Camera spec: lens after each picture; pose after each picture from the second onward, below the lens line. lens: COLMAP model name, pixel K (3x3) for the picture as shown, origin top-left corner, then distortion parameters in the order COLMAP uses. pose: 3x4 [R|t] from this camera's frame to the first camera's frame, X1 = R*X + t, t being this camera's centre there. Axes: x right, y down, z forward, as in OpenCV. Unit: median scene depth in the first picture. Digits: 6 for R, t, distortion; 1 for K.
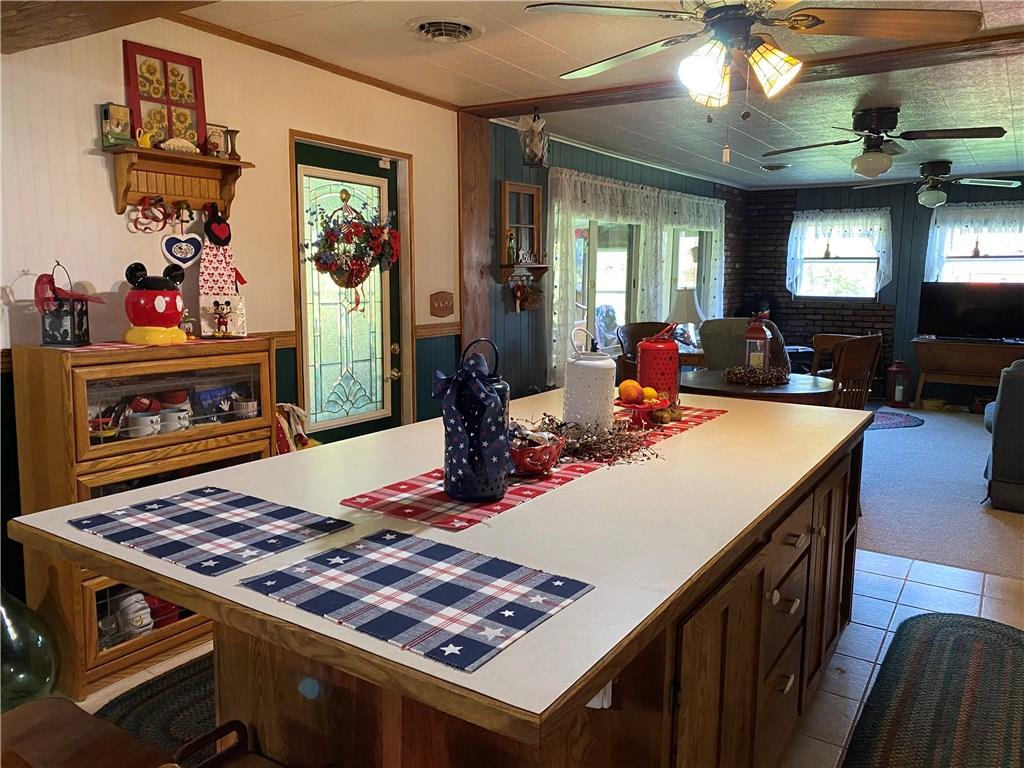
lens RADIAL K [[776.9, 0, 507.7], [0, 776.9, 376.9], [0, 0, 1]] dist [-0.002830, -0.007015]
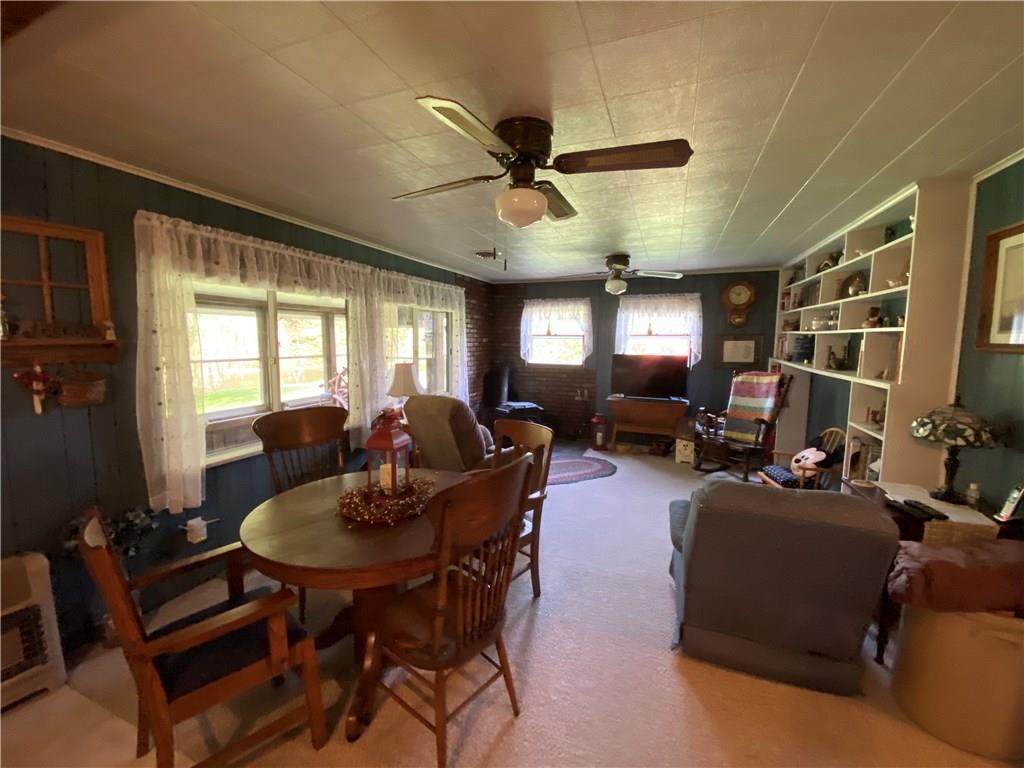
lens RADIAL K [[411.9, 0, 515.3], [0, 411.9, 386.0], [0, 0, 1]] dist [0.000713, -0.000747]
pose [[0.973010, -0.018784, 0.229998, 0.206722], [0.024538, 0.999453, -0.022180, -0.055454], [-0.229456, 0.027225, 0.972938, 0.352060]]
